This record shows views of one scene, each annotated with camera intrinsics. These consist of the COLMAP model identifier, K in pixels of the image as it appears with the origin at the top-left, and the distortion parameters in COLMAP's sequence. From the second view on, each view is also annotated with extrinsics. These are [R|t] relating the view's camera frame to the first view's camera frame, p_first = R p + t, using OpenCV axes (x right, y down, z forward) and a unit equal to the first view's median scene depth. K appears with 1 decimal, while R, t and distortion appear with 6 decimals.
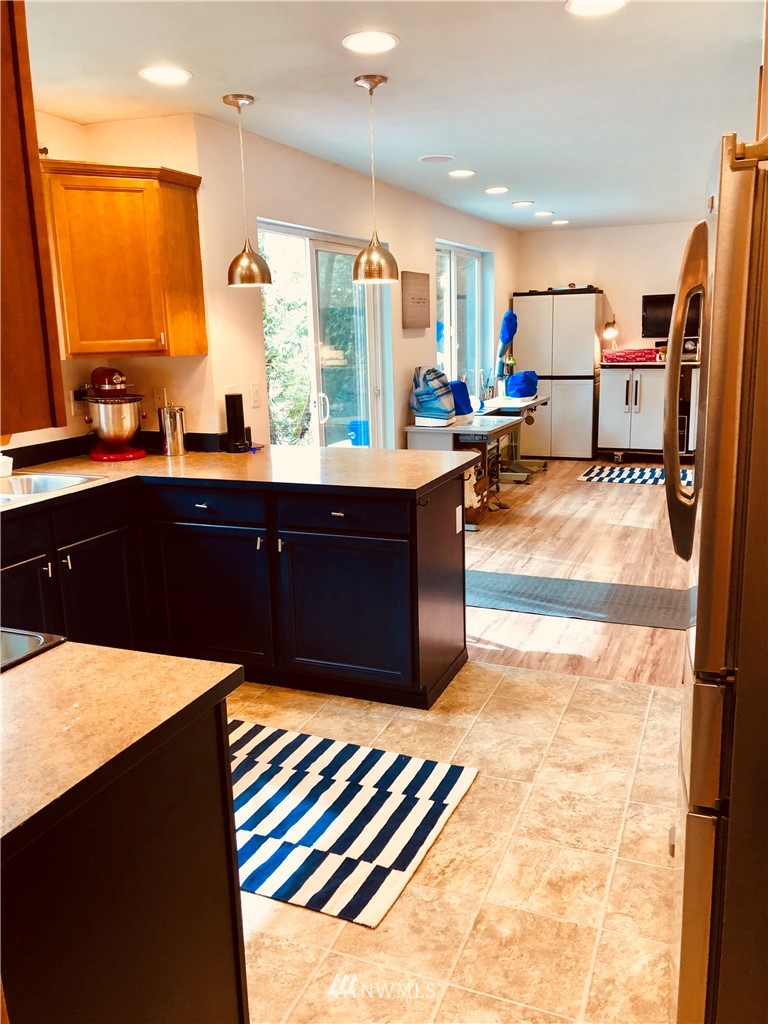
lens RADIAL K [[850.4, 0, 384.3], [0, 850.4, 511.8], [0, 0, 1]] dist [0.016091, 0.023479]
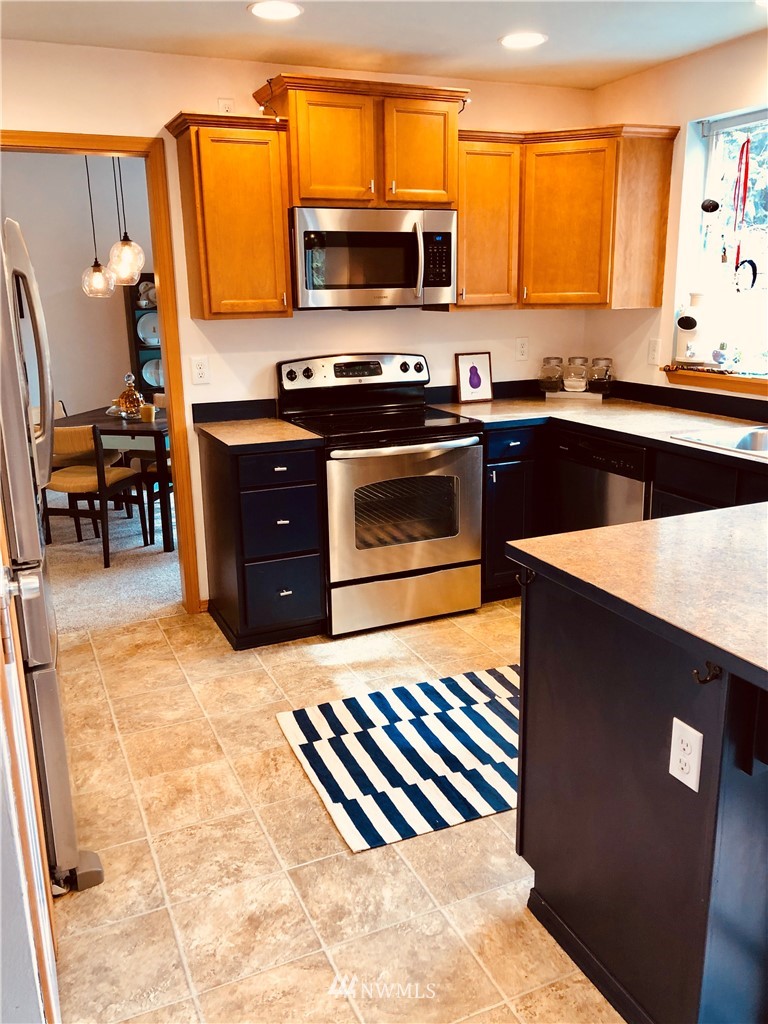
lens RADIAL K [[850.4, 0, 382.3], [0, 850.4, 503.1], [0, 0, 1]] dist [0.016091, 0.023479]
pose [[-0.692113, 0.217680, -0.688182, 0.636933], [-0.120021, 0.905458, 0.407113, -0.359589], [0.711740, 0.364364, -0.600553, 1.539265]]
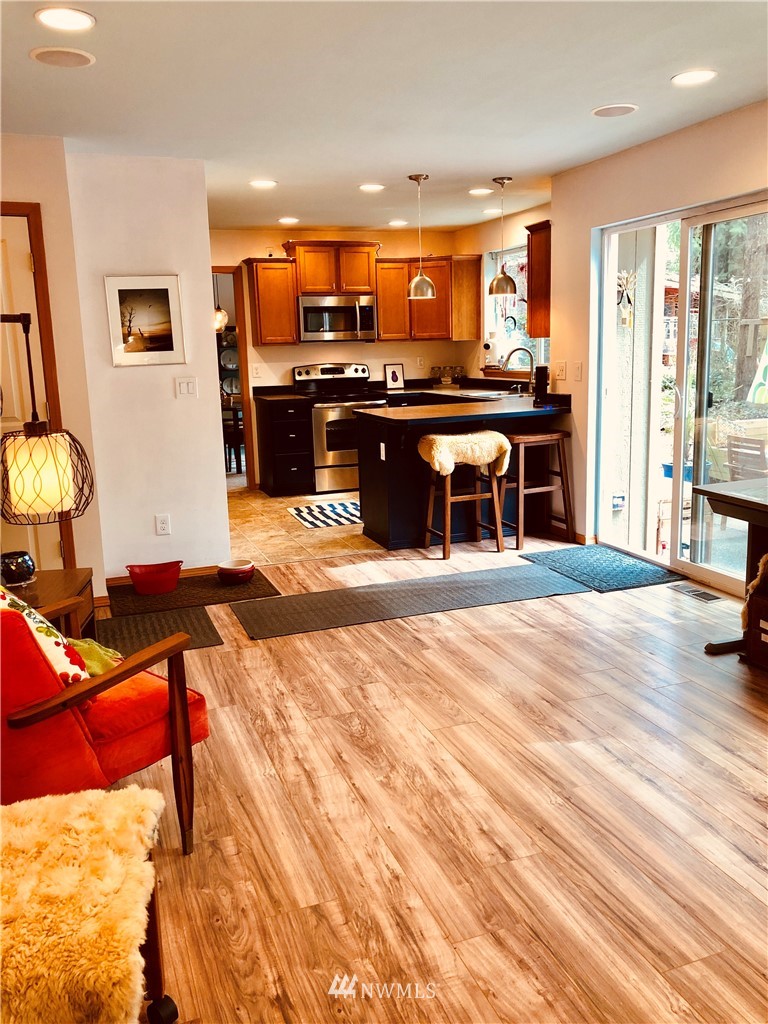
lens RADIAL K [[850.4, 0, 389.6], [0, 850.4, 523.5], [0, 0, 1]] dist [0.016091, 0.023479]
pose [[-0.731926, 0.193494, -0.653334, 1.588403], [-0.098775, 0.918575, 0.382705, -0.662051], [0.674187, 0.344645, -0.653216, 2.916154]]
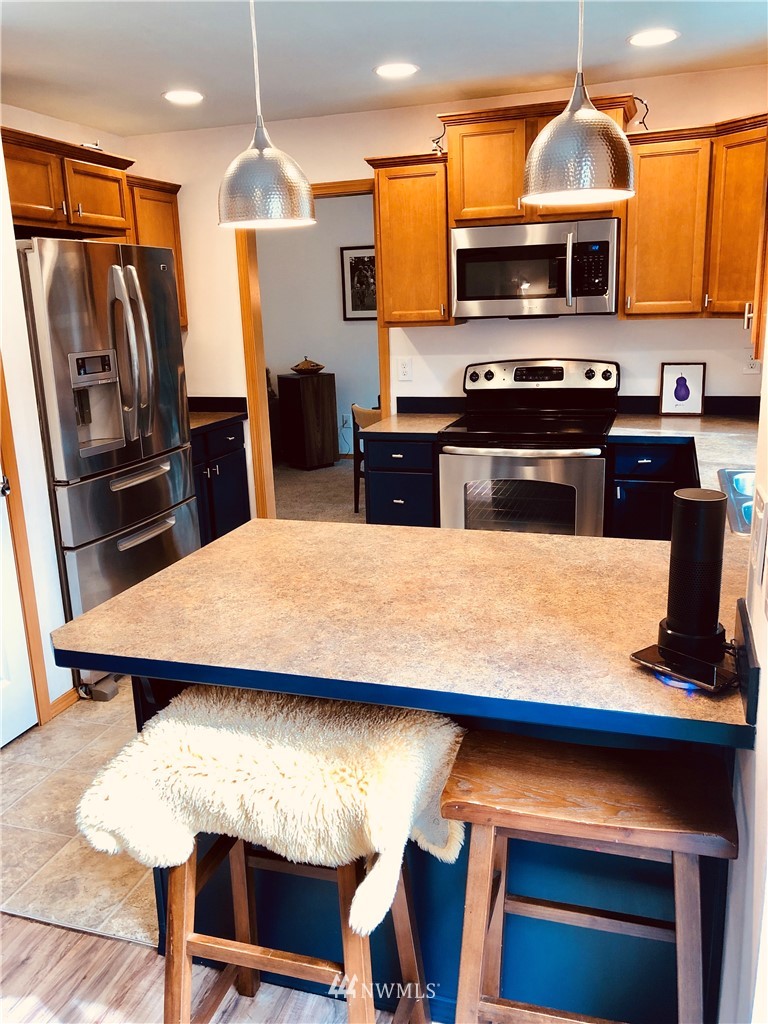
lens RADIAL K [[850.4, 0, 386.8], [0, 850.4, 506.7], [0, 0, 1]] dist [0.016091, 0.023479]
pose [[-0.995423, 0.080989, -0.050733, -0.056983], [0.049788, 0.892617, 0.448057, -0.461935], [0.081573, 0.443481, -0.892564, 2.029494]]
